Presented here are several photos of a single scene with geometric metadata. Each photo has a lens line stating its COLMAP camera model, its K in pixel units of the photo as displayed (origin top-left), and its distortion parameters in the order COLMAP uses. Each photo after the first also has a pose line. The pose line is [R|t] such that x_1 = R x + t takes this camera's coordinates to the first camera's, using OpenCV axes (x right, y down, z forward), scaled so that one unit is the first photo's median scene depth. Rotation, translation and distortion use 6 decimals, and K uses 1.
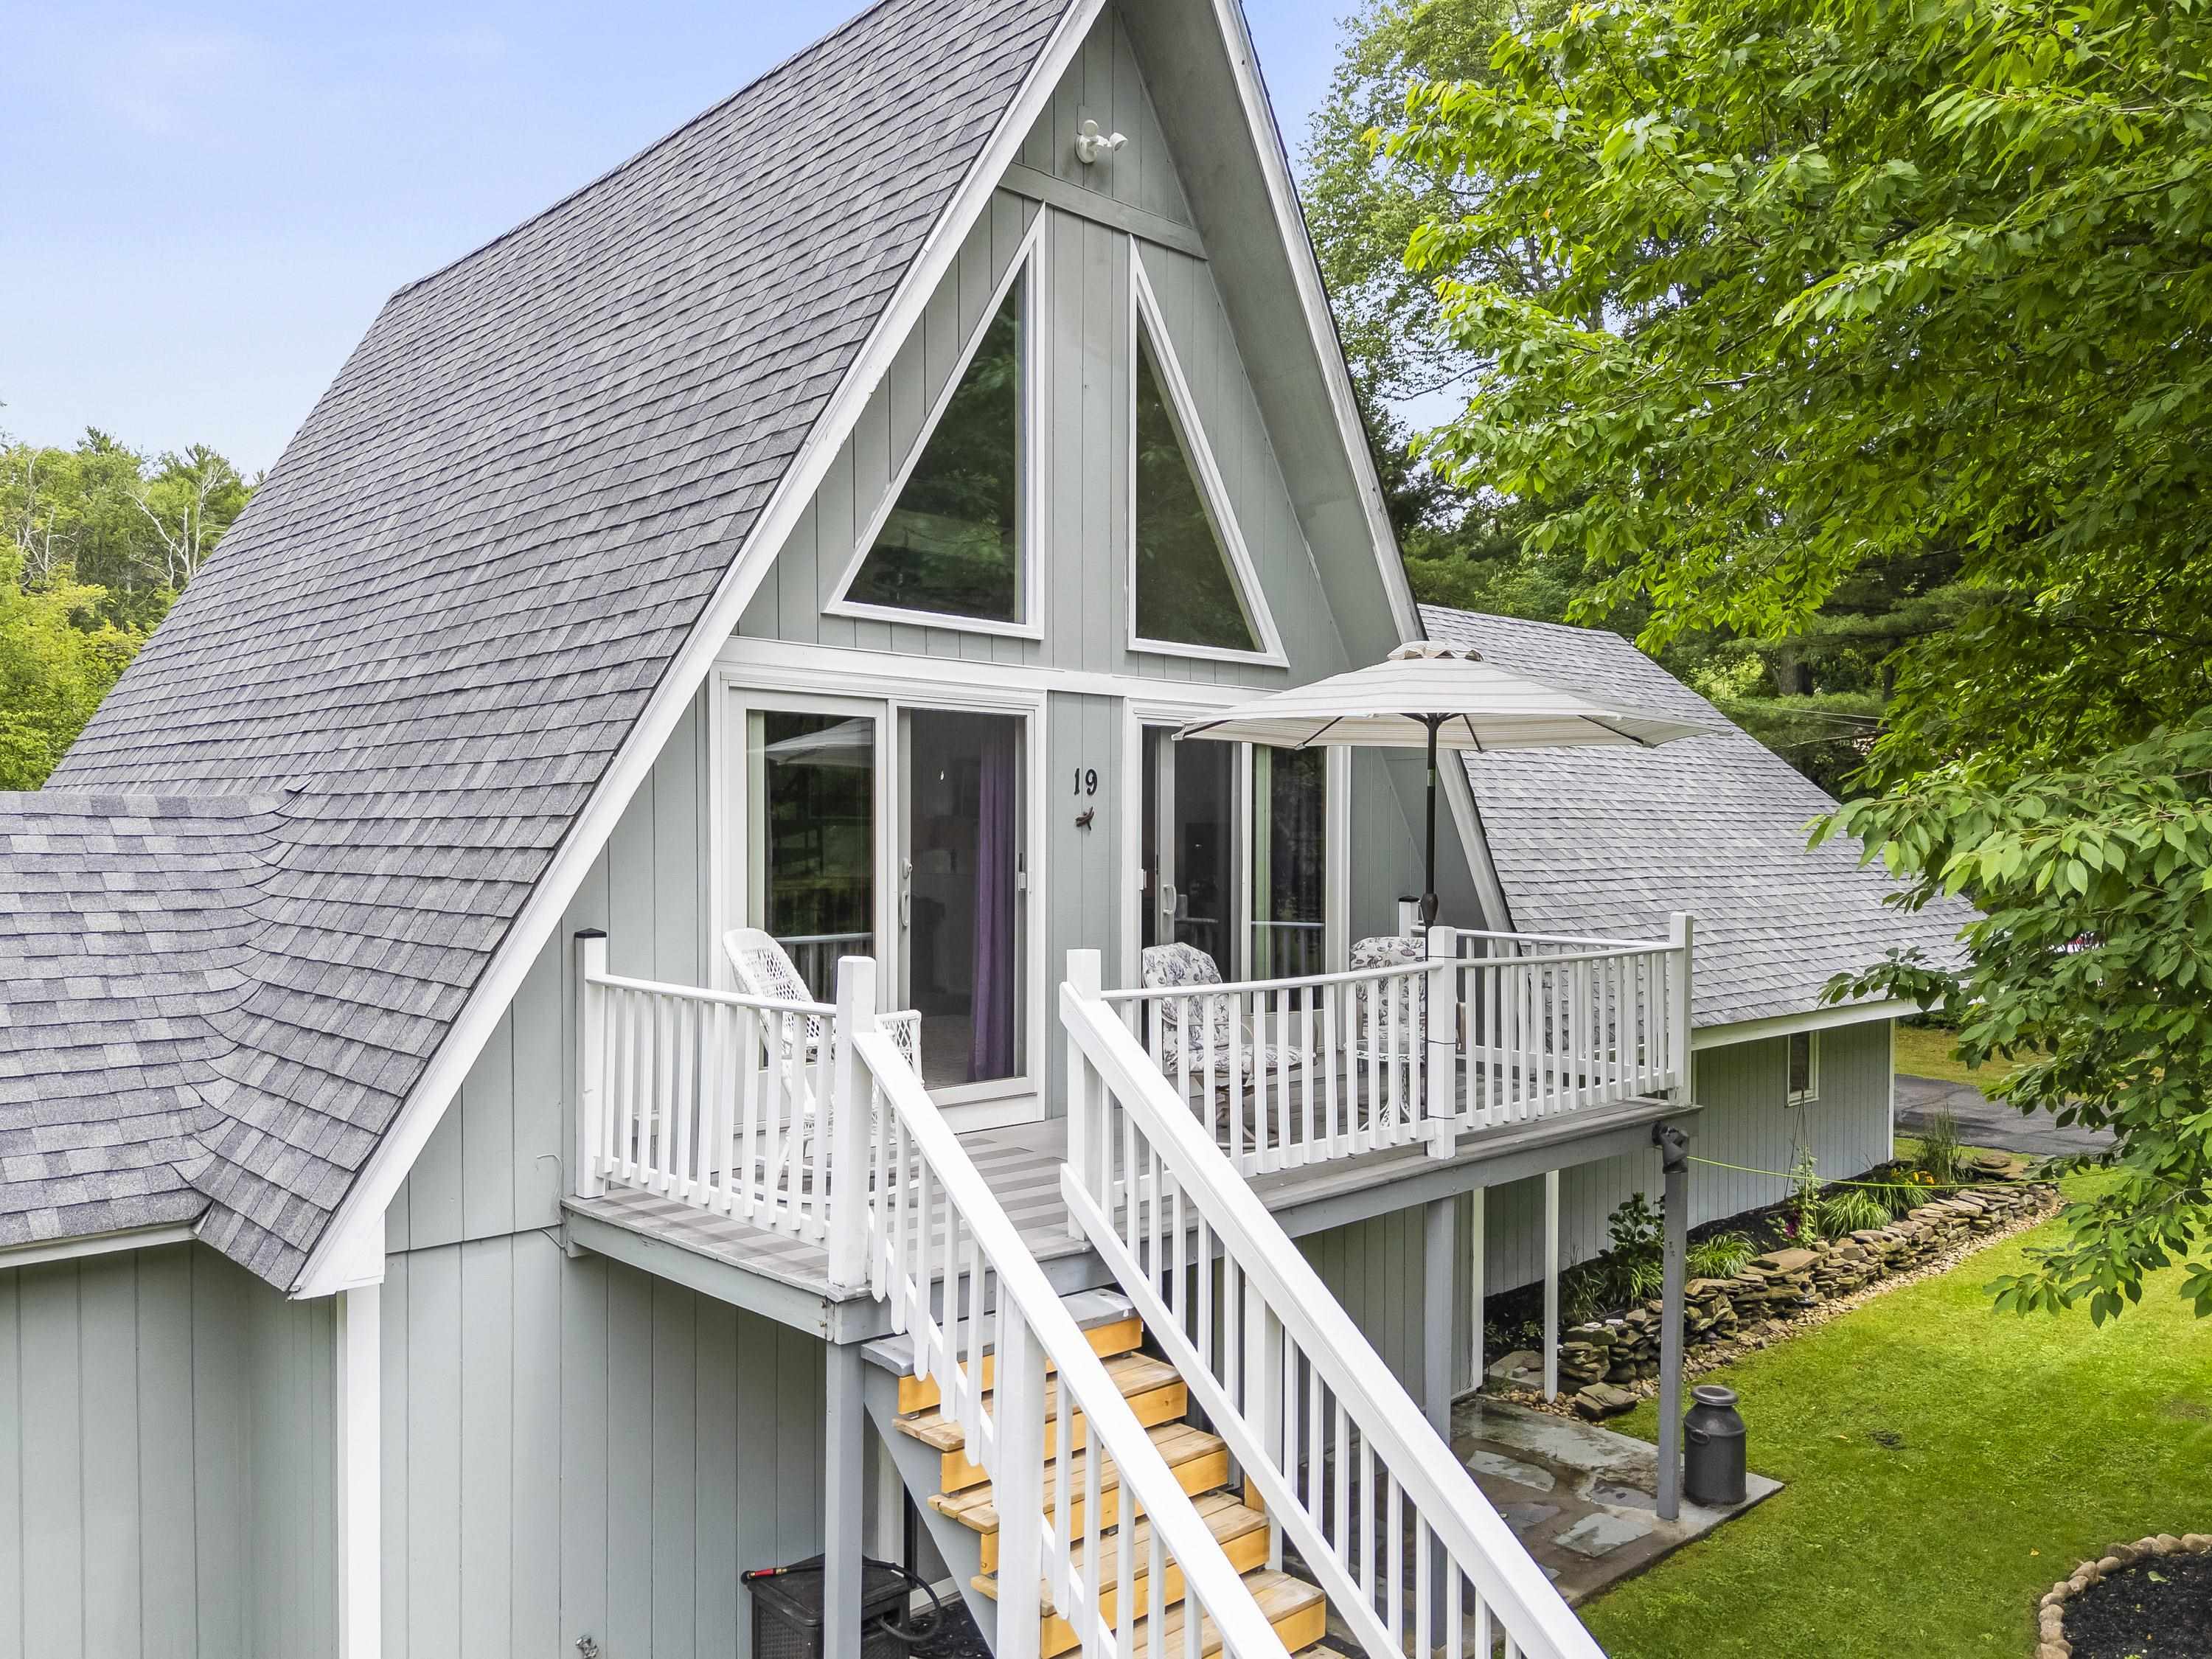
lens RADIAL K [[1649.0, 0, 1107.5], [0, 1649.0, 905.3], [0, 0, 1]] dist [0.061214, -0.002308]
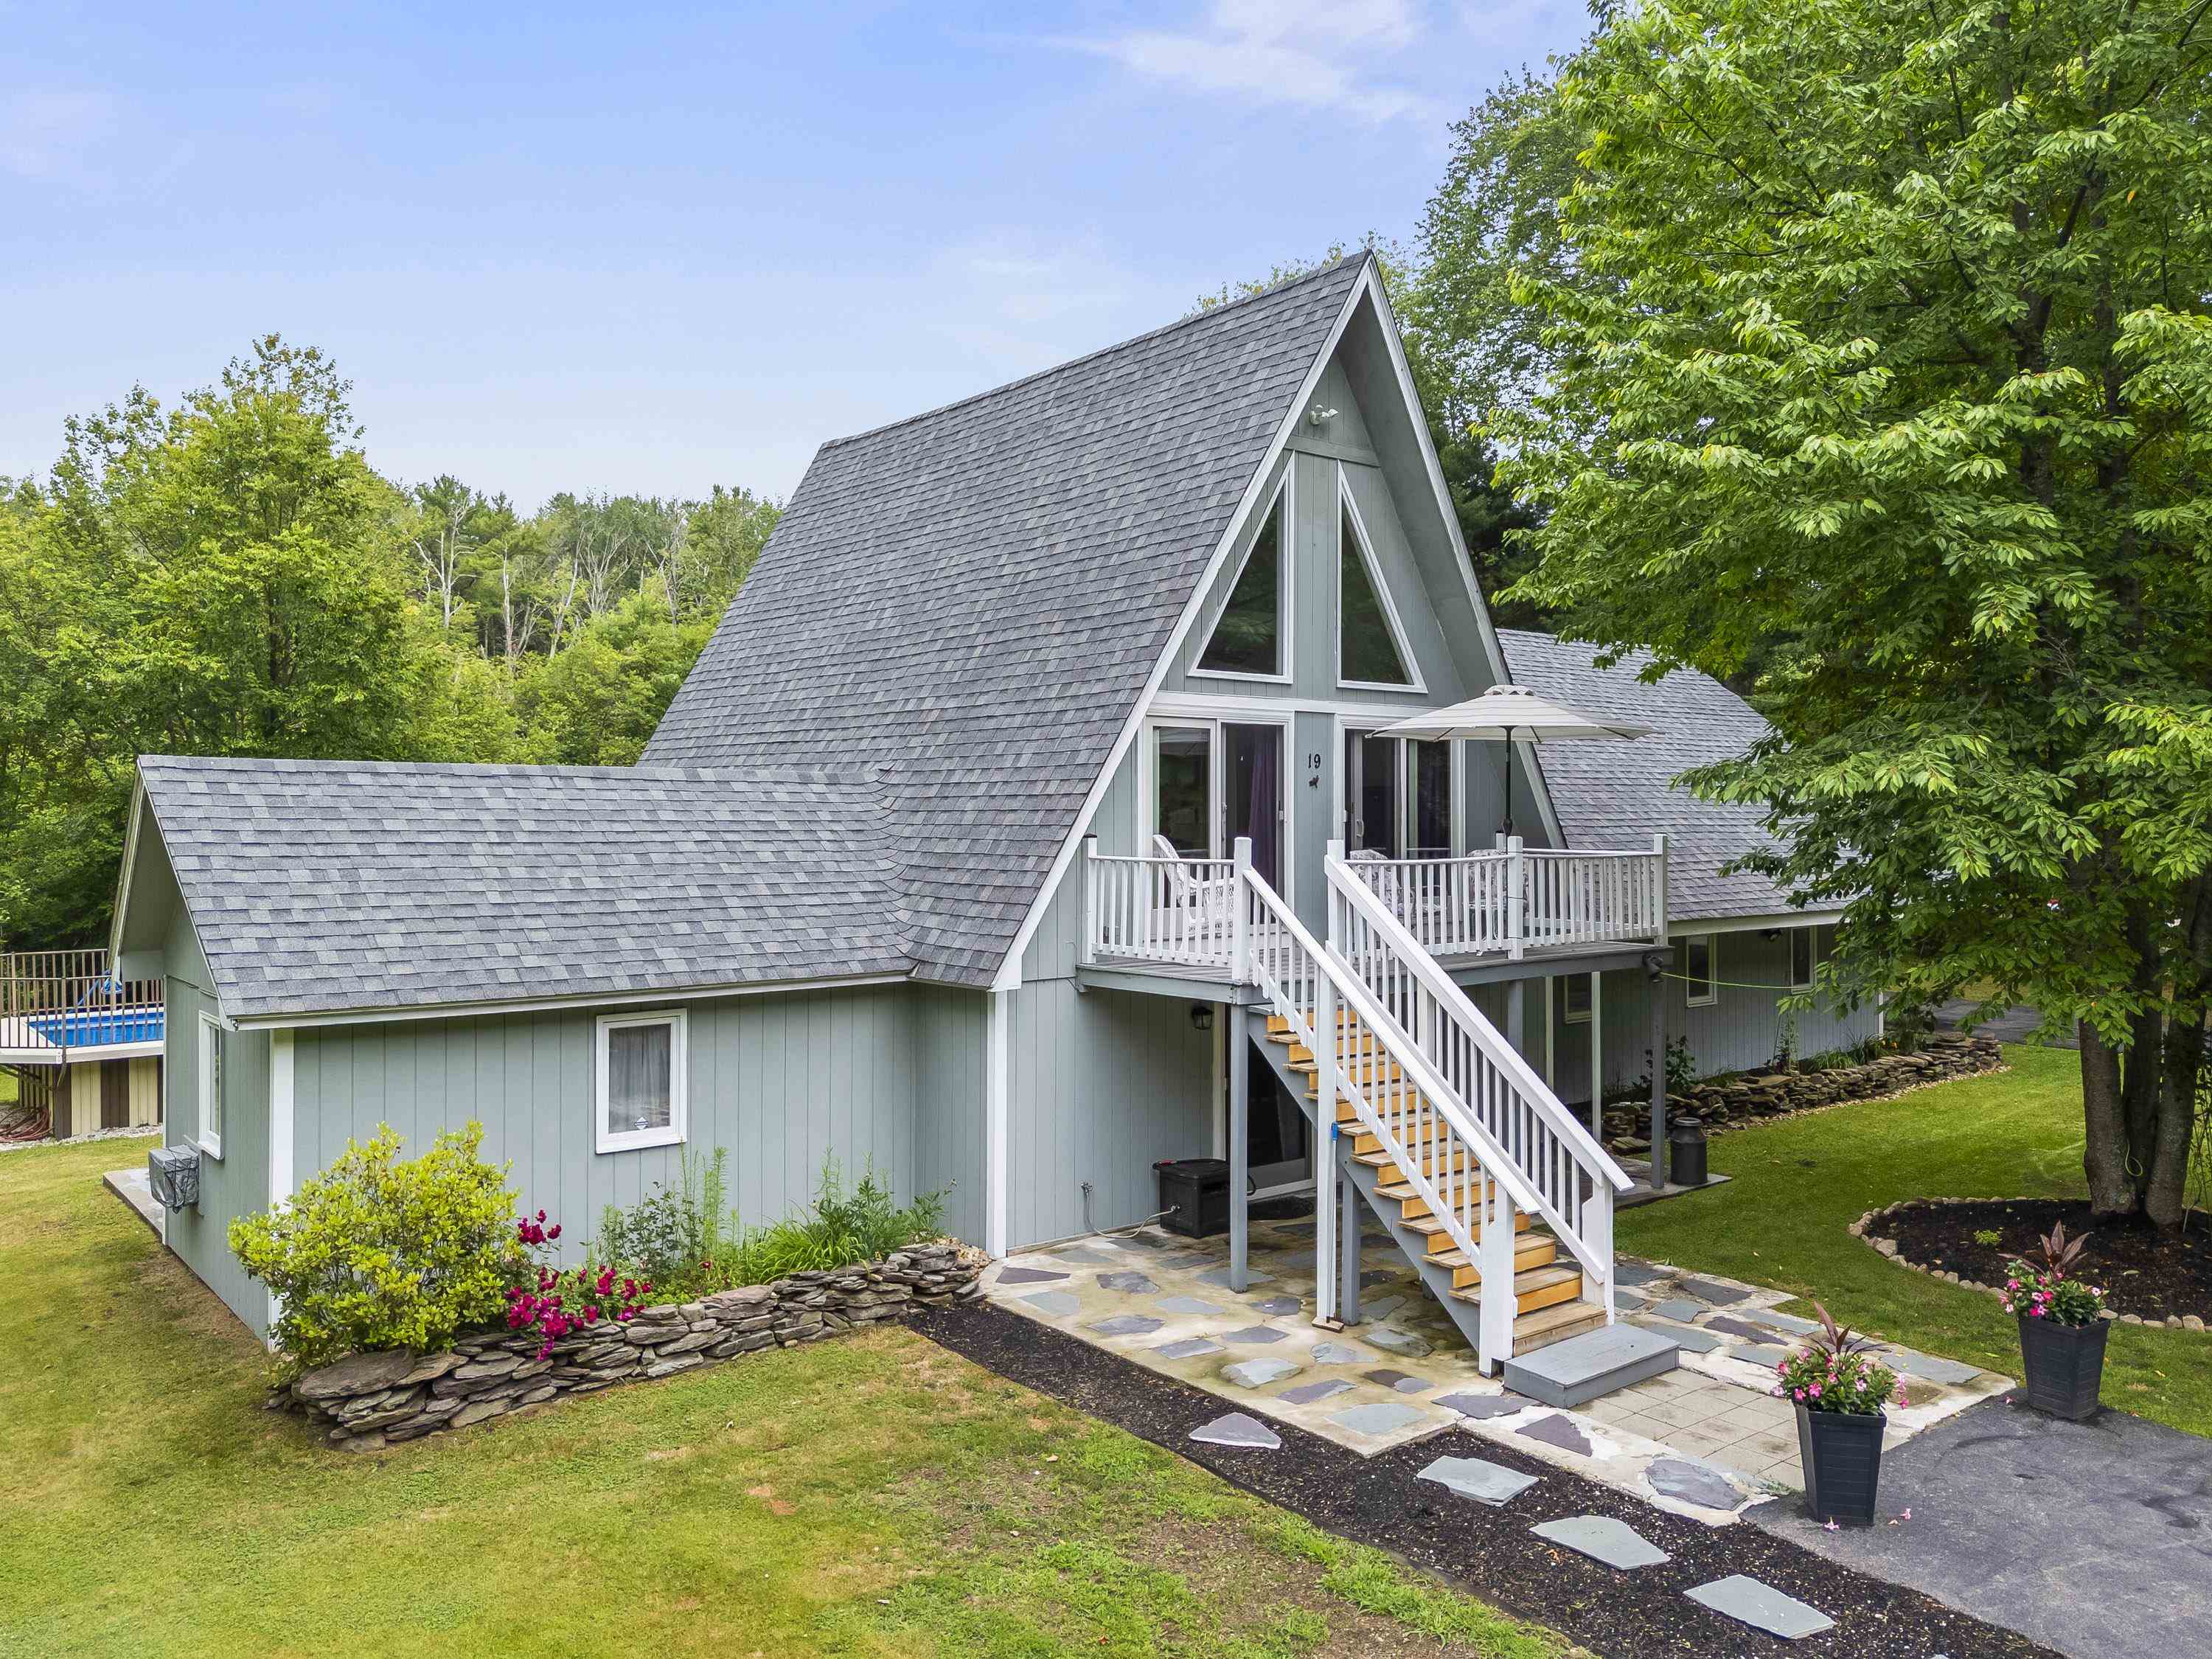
lens RADIAL K [[1594.5, 0, 1106.0], [0, 1594.5, 829.5], [0, 0, 1]] dist [0.111461, -0.142927]
pose [[0.997099, -0.003076, -0.076048, -0.112903], [0.000553, 0.999449, -0.033179, 0.060434], [0.076108, 0.033041, 0.996552, -0.791223]]
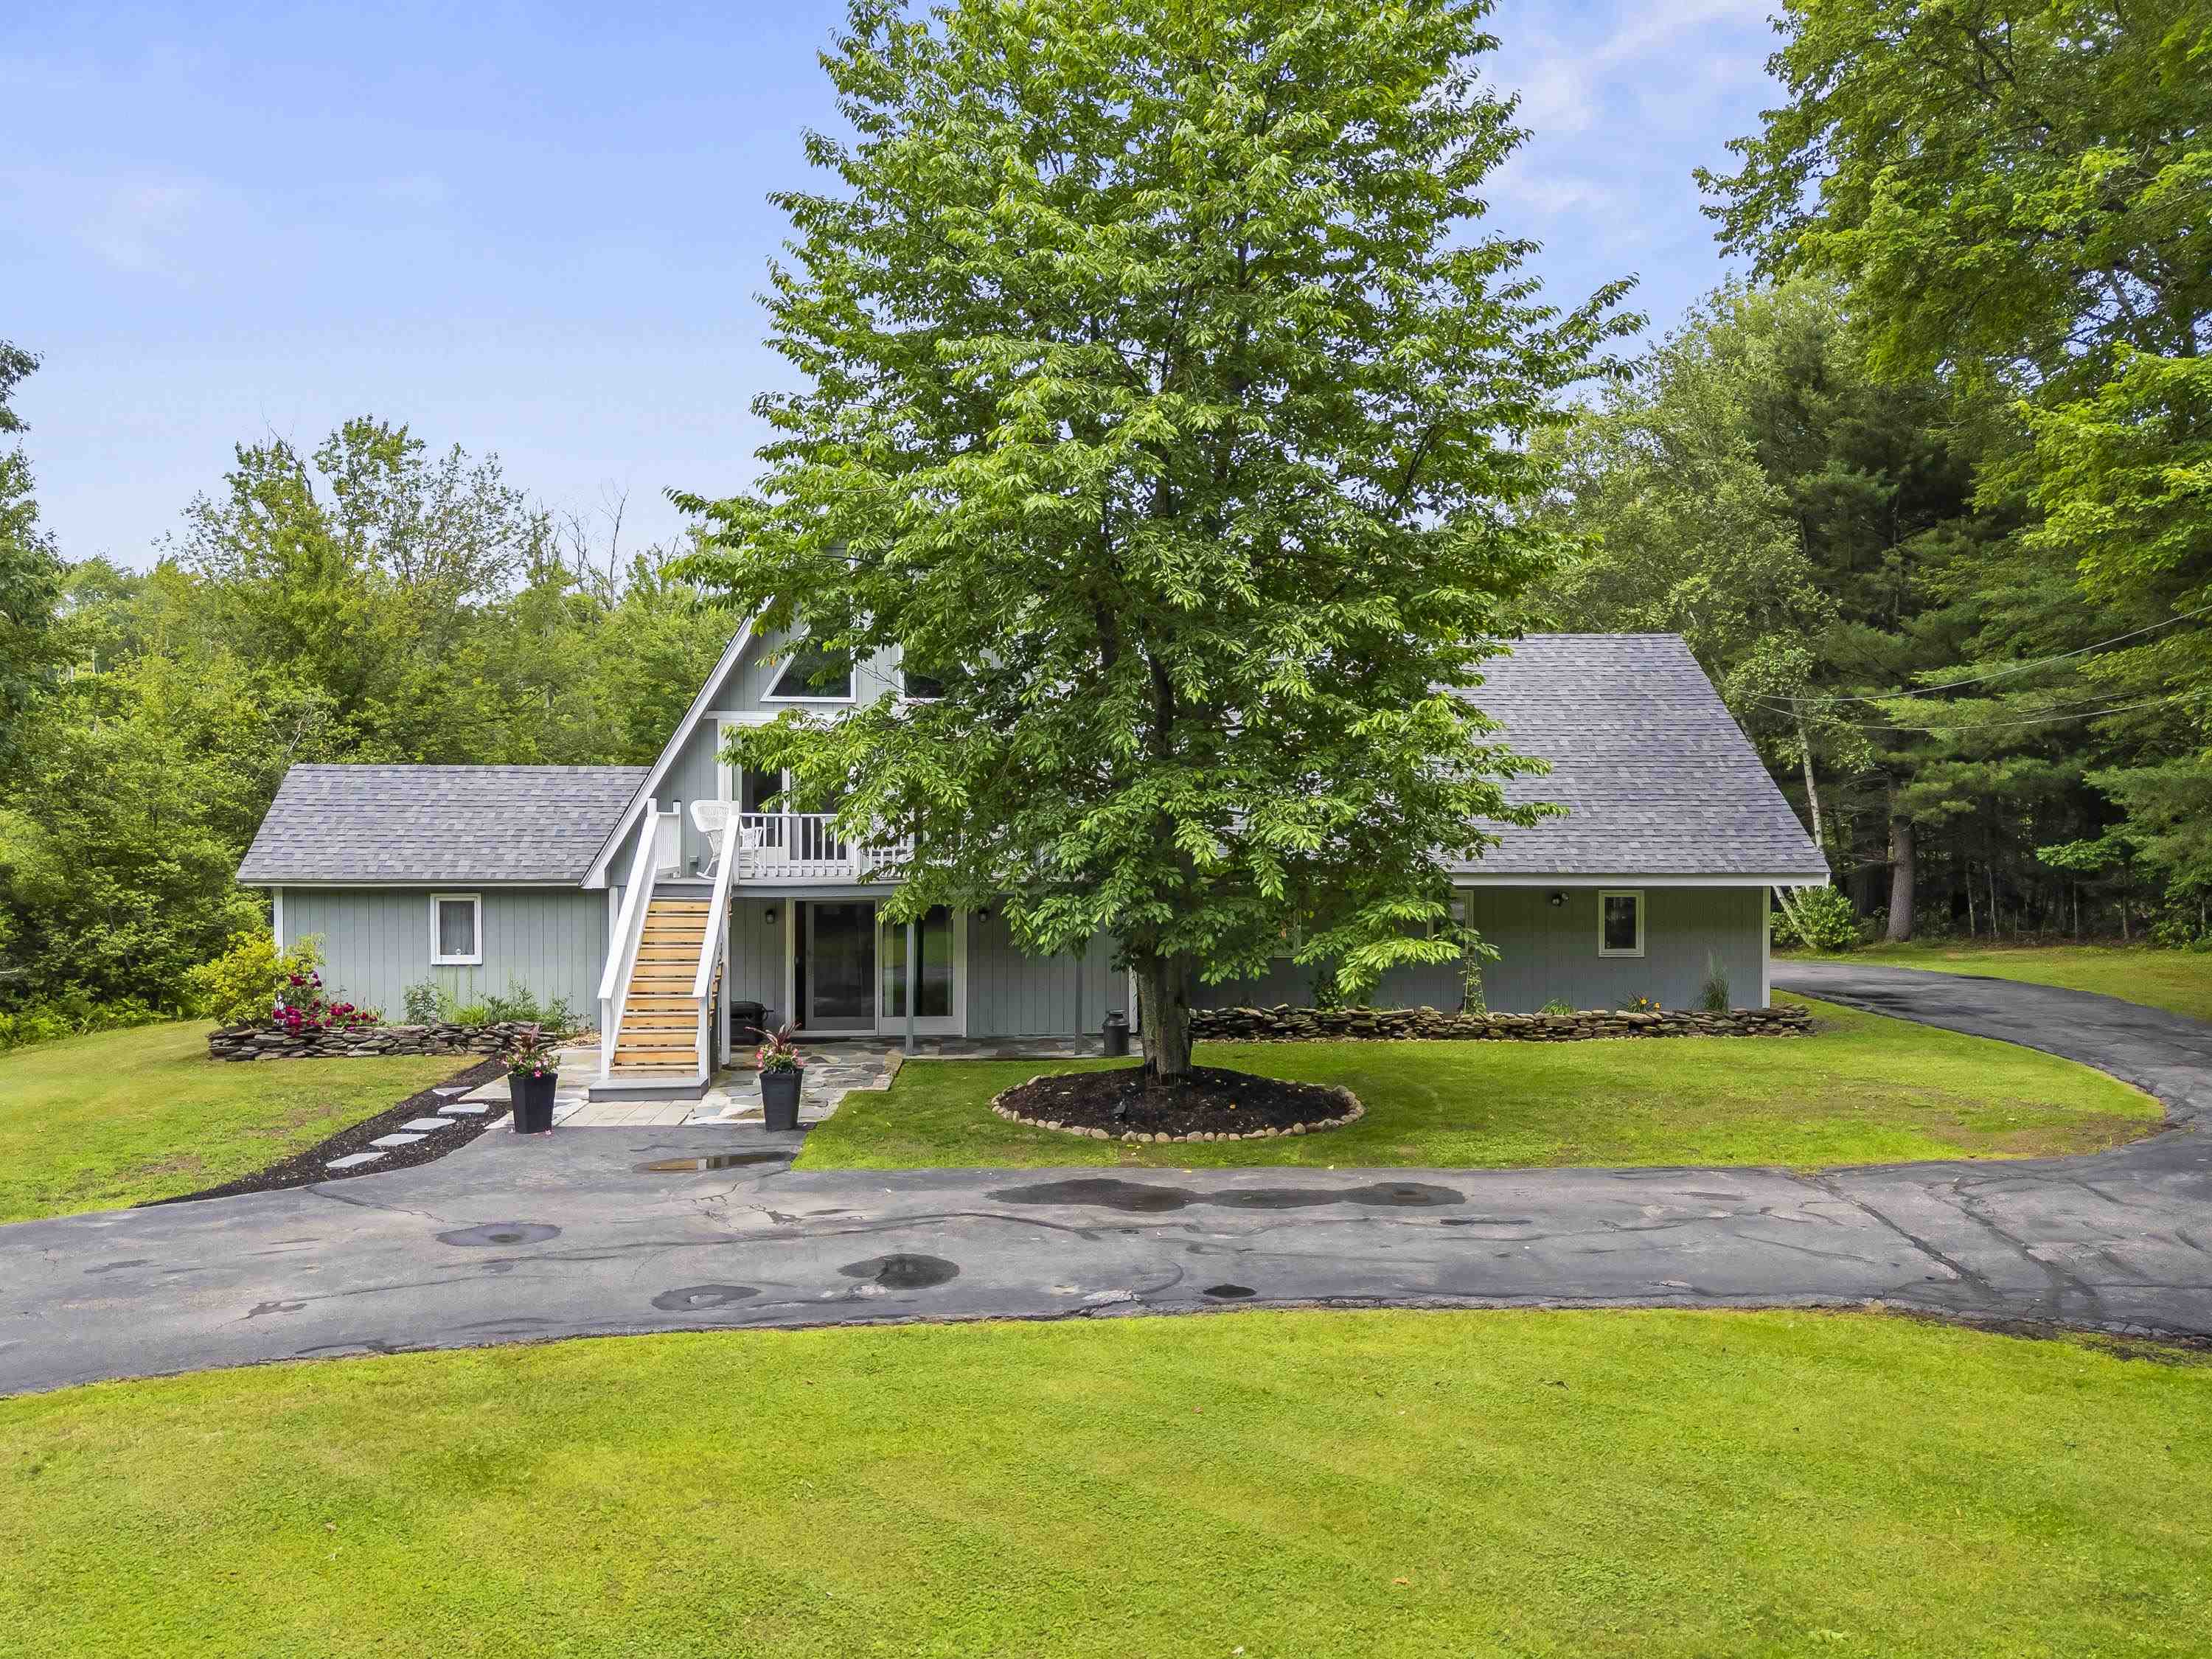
lens RADIAL K [[1594.5, 0, 1106.0], [0, 1594.5, 829.5], [0, 0, 1]] dist [0.111461, -0.142927]
pose [[0.780441, 0.001880, -0.625226, 2.018416], [-0.022798, 0.999416, -0.025453, 0.113261], [0.624813, 0.034118, 0.780028, -0.851736]]
